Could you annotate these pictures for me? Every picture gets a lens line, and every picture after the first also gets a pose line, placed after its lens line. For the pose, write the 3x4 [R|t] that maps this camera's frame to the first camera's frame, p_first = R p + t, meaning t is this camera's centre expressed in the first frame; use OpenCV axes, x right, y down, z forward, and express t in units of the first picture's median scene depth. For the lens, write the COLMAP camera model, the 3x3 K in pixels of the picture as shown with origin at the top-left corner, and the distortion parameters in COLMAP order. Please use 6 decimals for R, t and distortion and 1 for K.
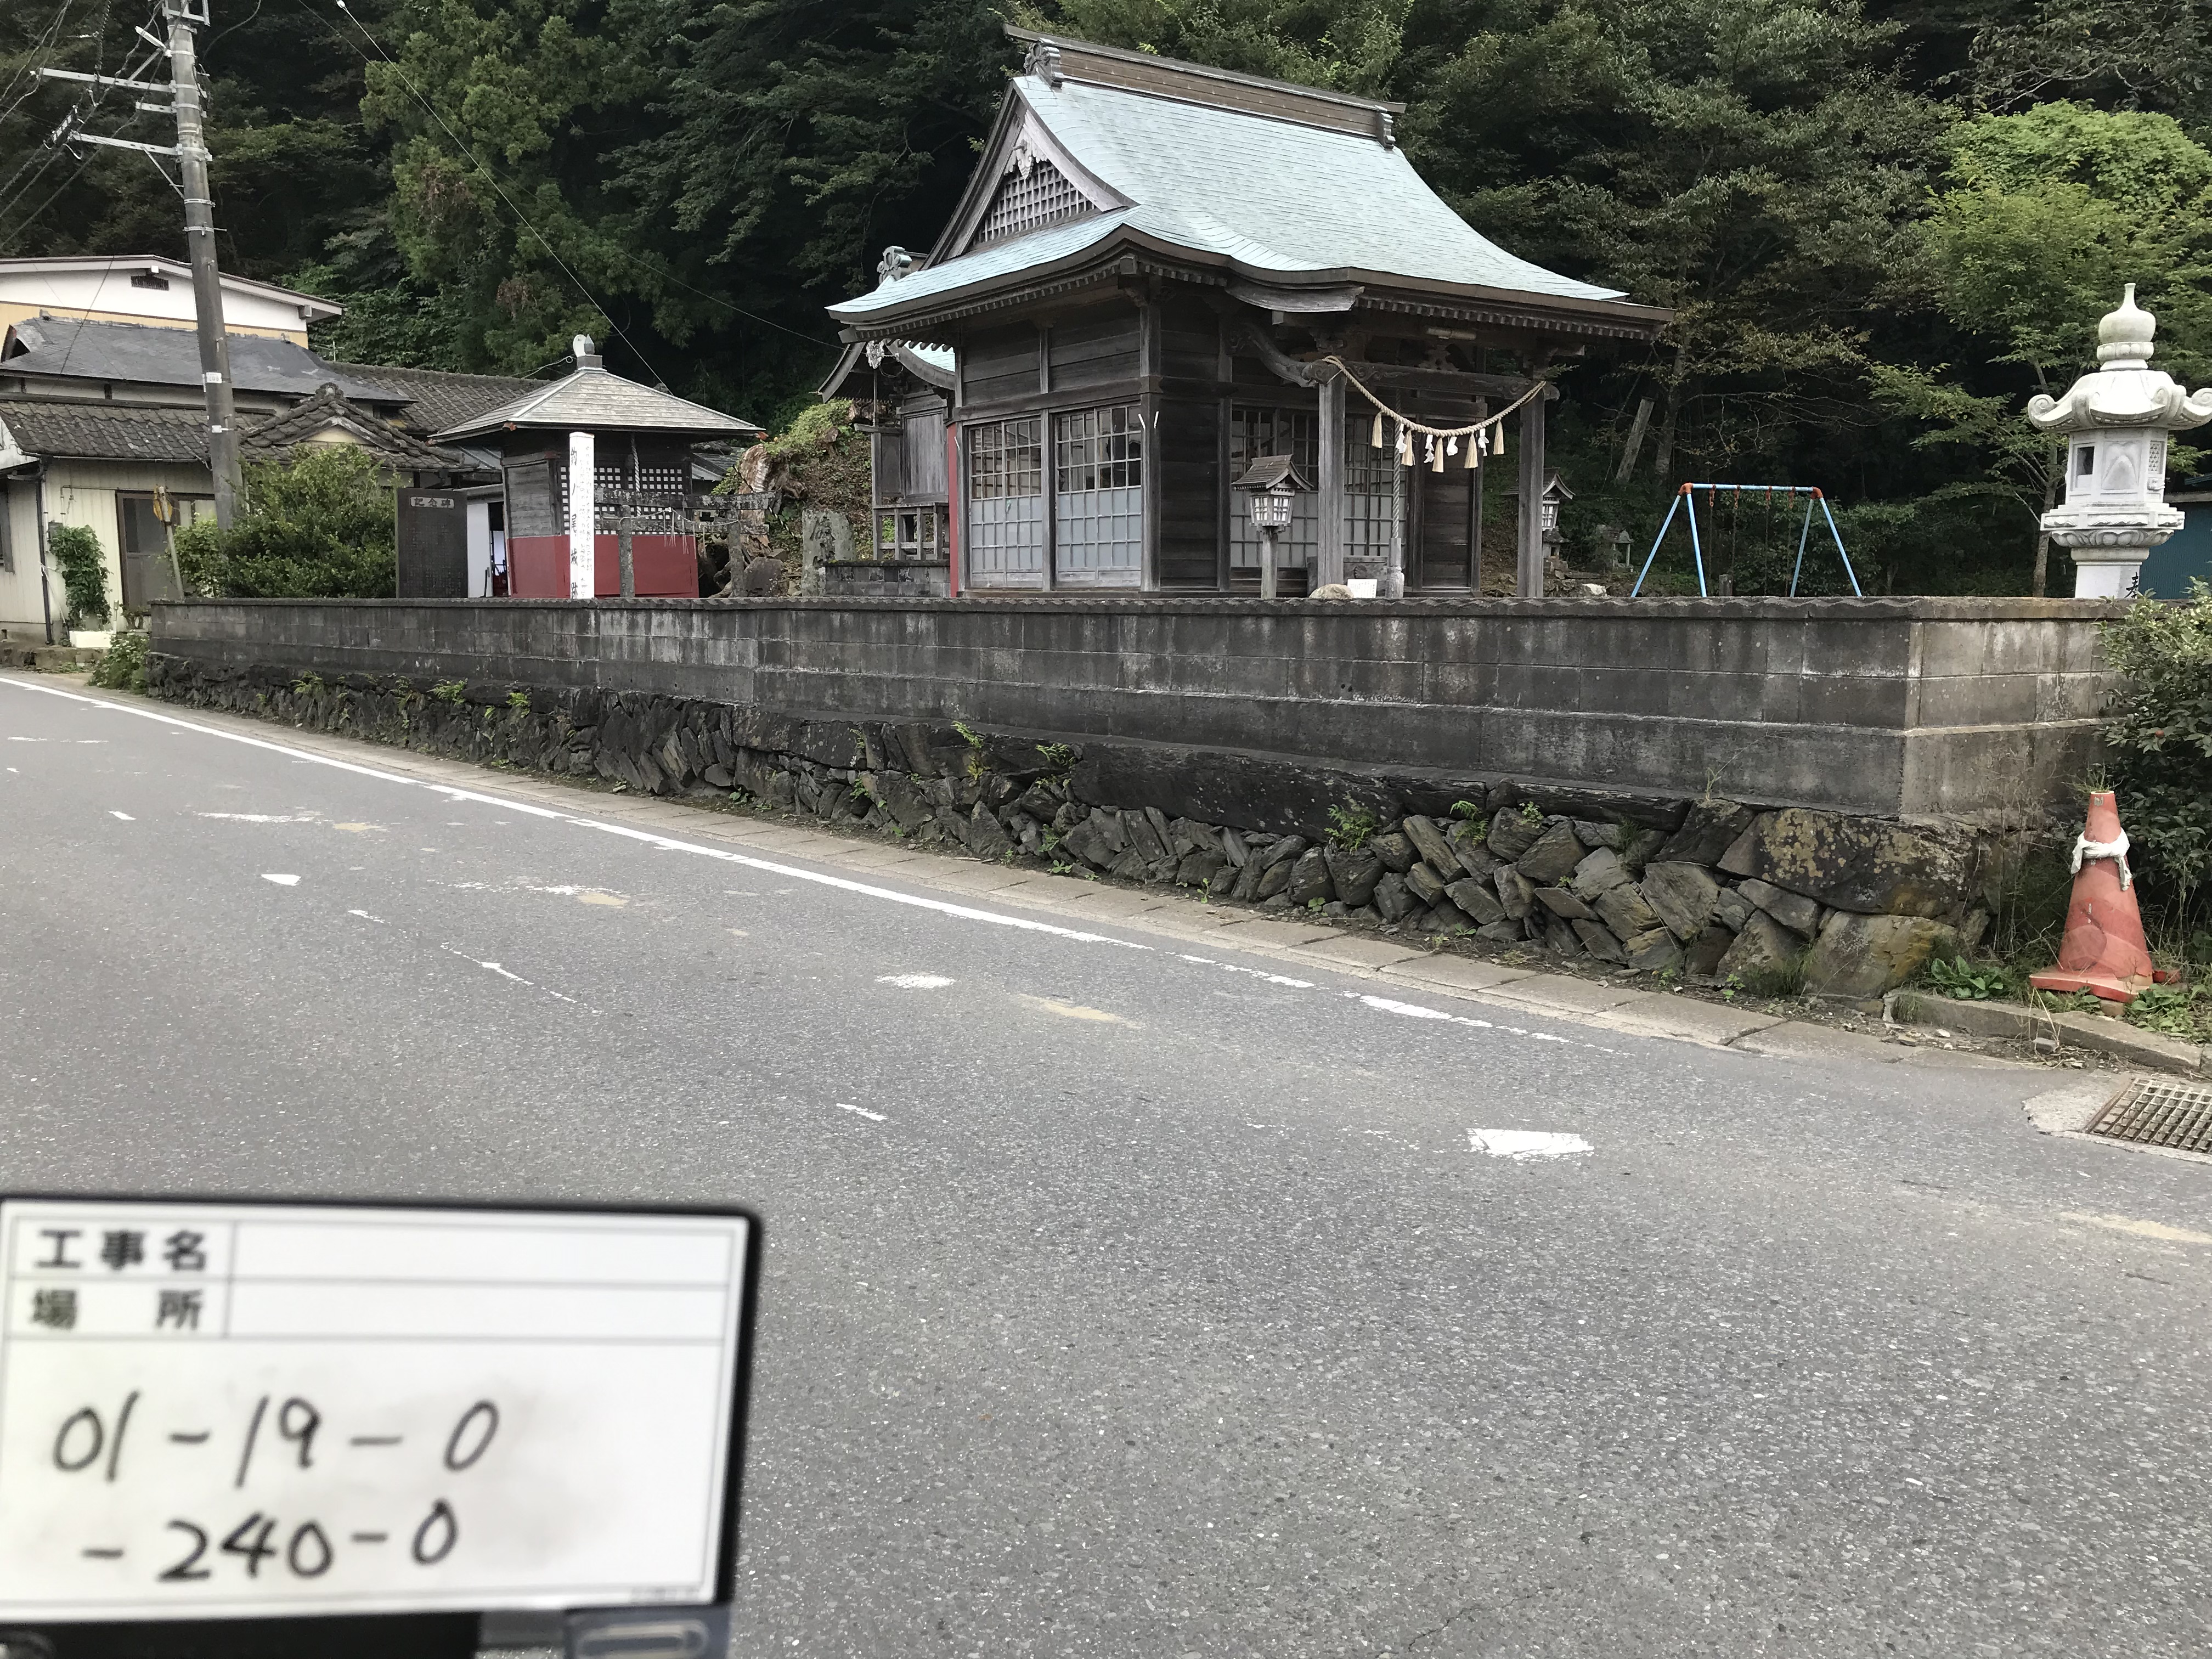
lens RADIAL K [[1871.7, 0, 1113.7], [0, 1871.7, 833.7], [0, 0, 1]] dist [0.213045, -0.492531]
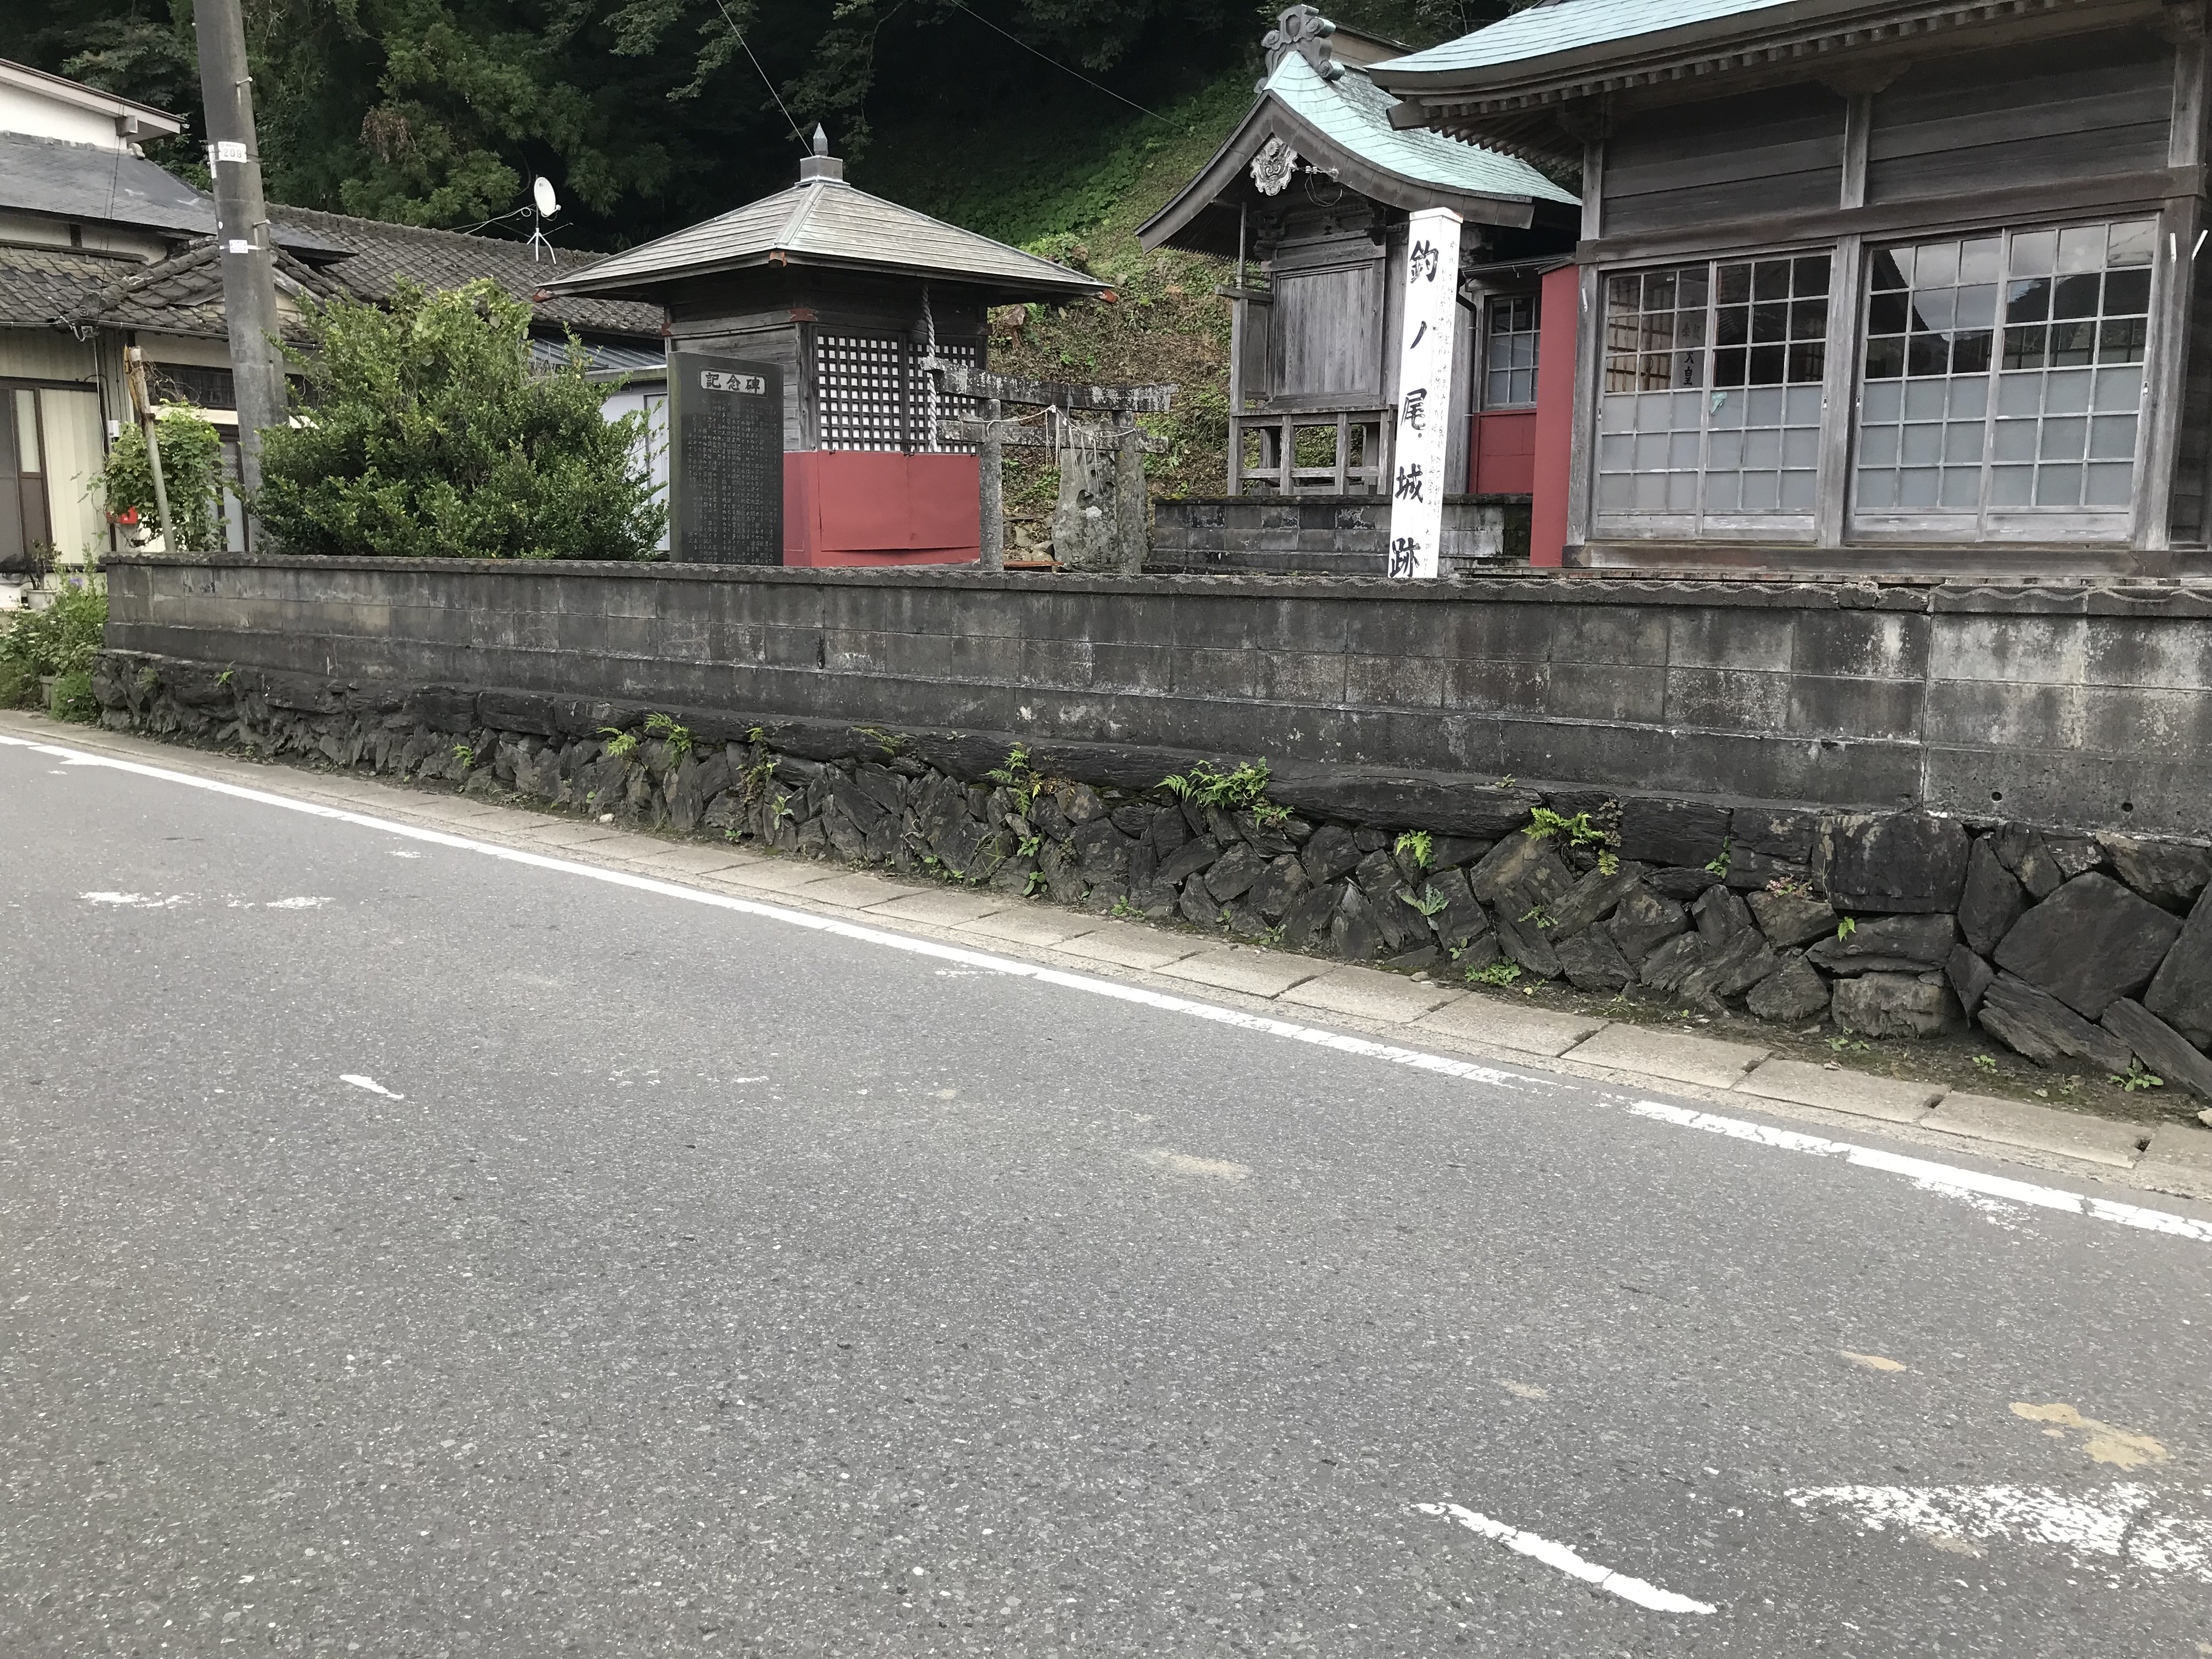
lens RADIAL K [[1811.9, 0, 1092.2], [0, 1811.9, 831.1], [0, 0, 1]] dist [0.066548, -0.083837]
pose [[0.981464, -0.022624, 0.190308, -0.449573], [0.015781, 0.999176, 0.037397, -0.079203], [-0.190997, -0.033700, 0.981012, 0.580282]]
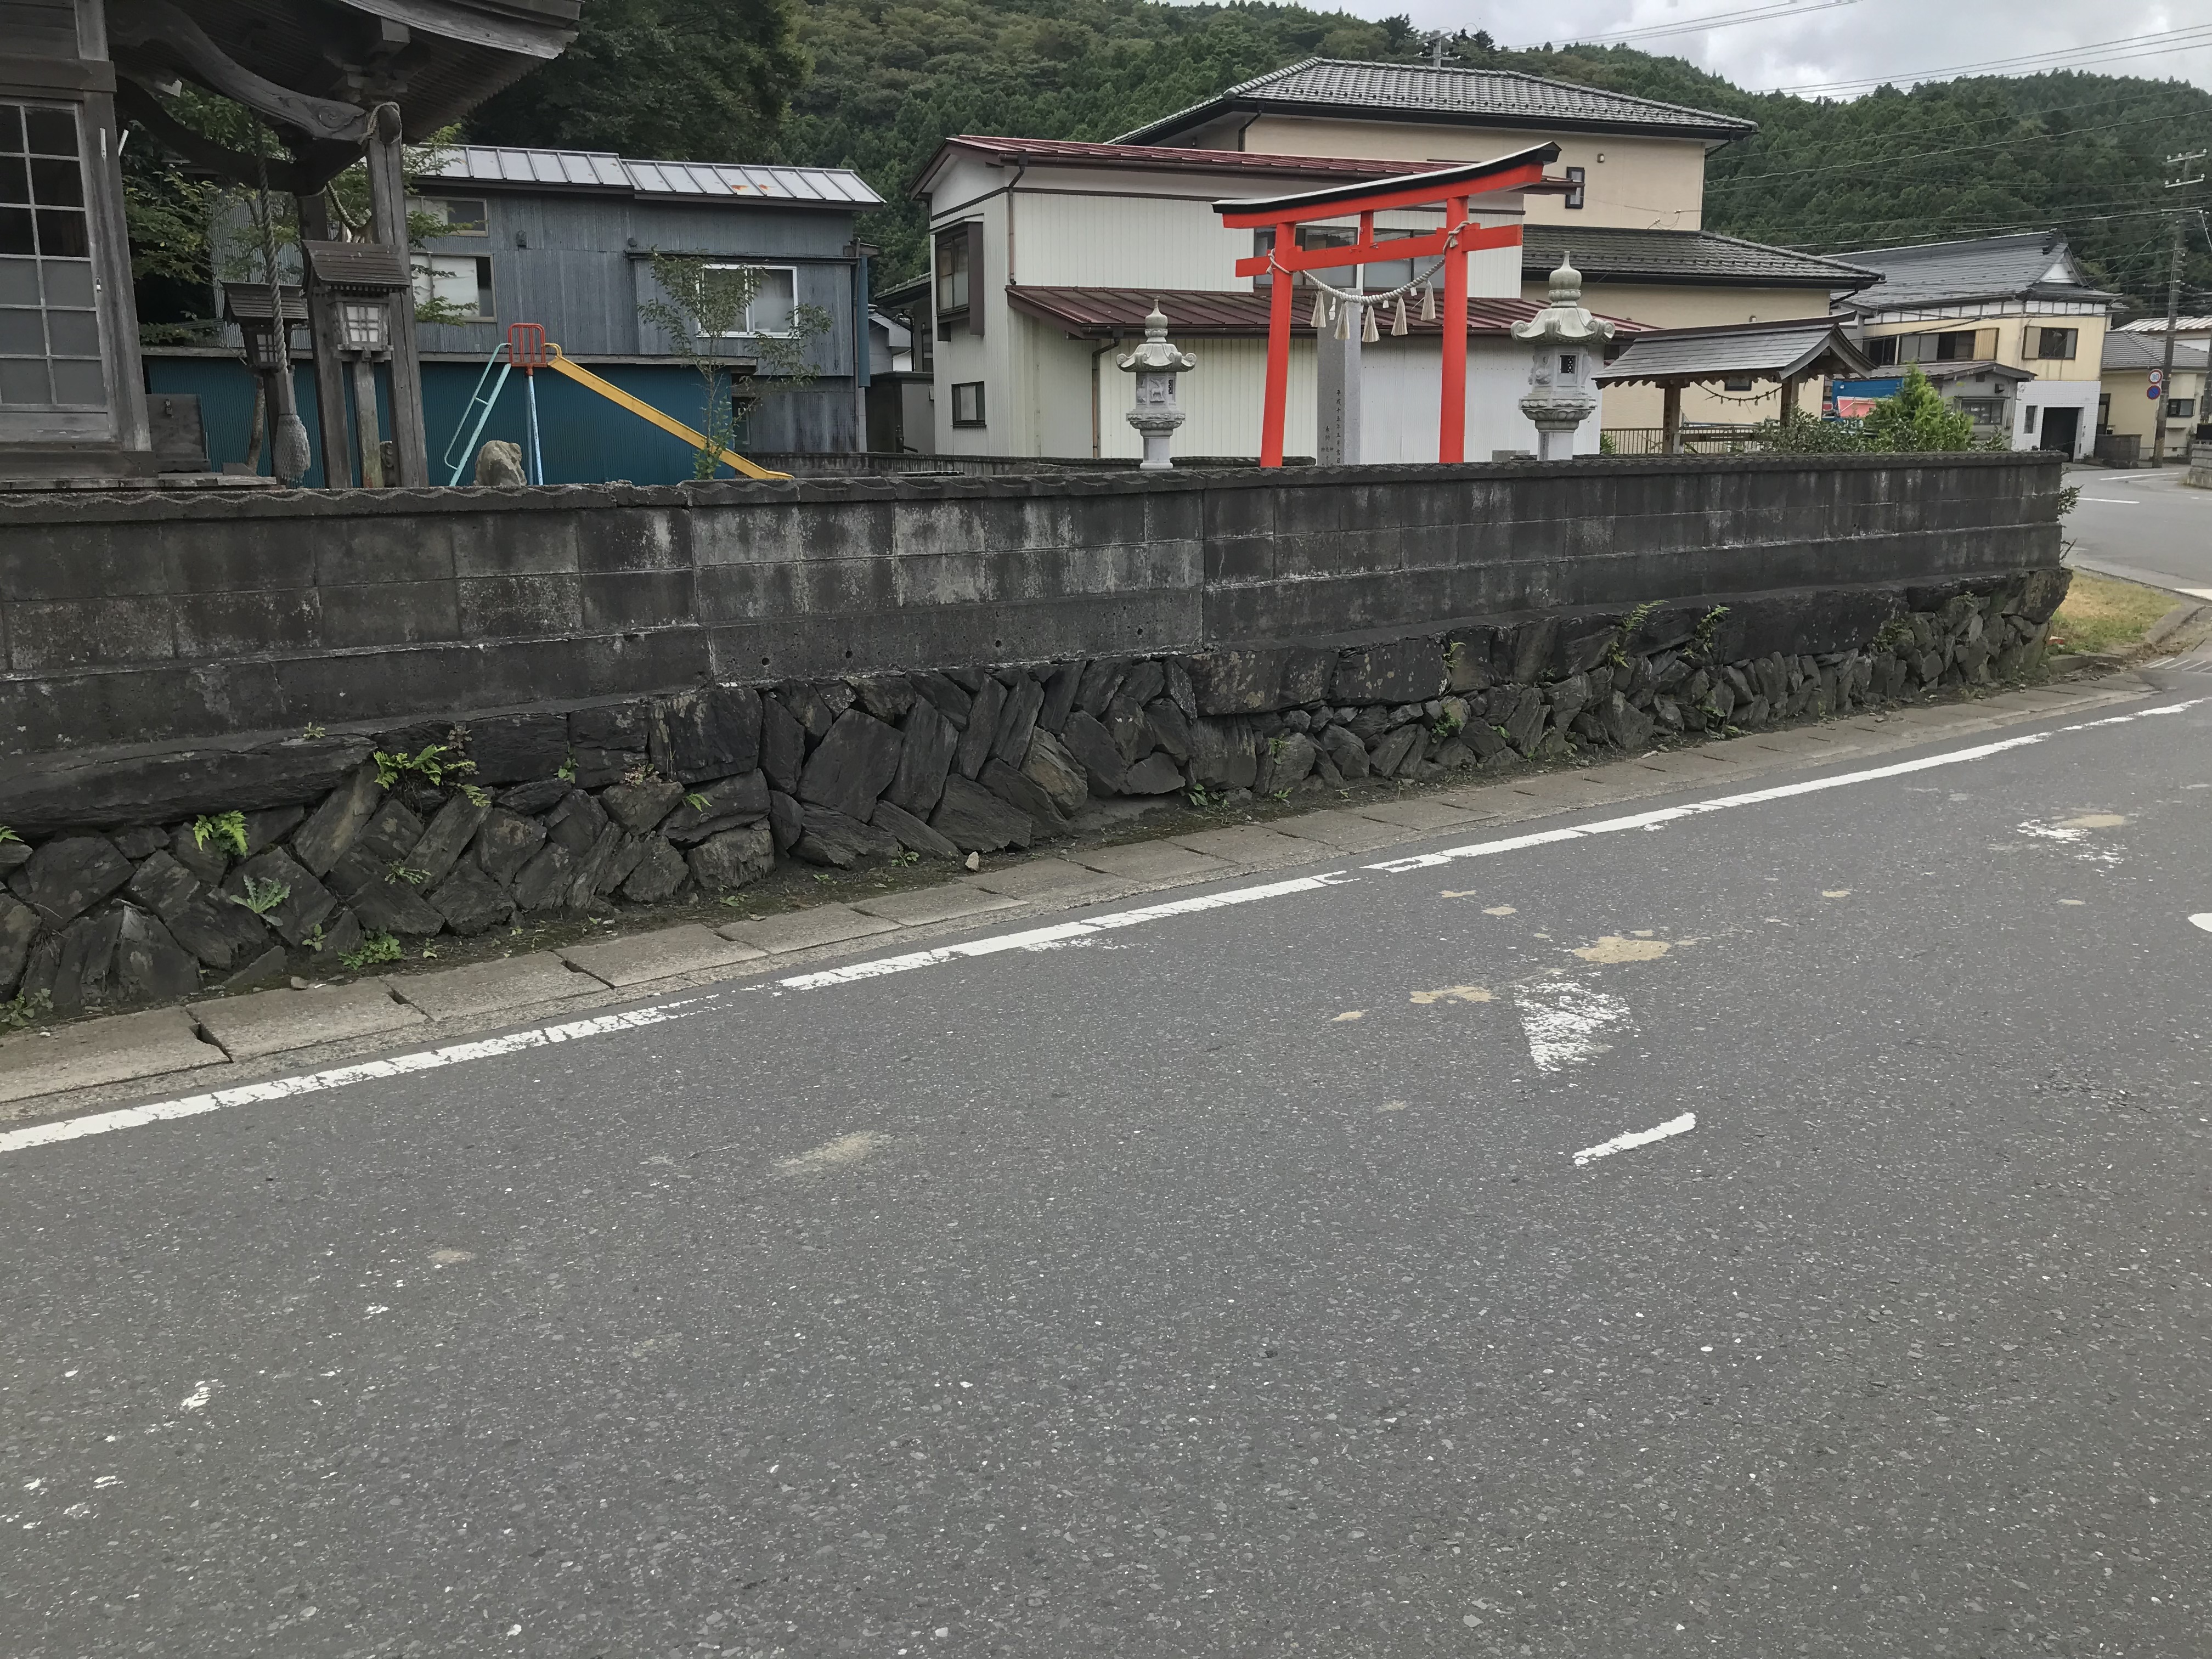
lens RADIAL K [[1811.9, 0, 1092.2], [0, 1811.9, 831.1], [0, 0, 1]] dist [0.066548, -0.083837]
pose [[0.026181, -0.208948, 0.977576, -0.607005], [0.129311, 0.970403, 0.203952, -0.104844], [-0.991258, 0.121072, 0.052425, 0.785217]]
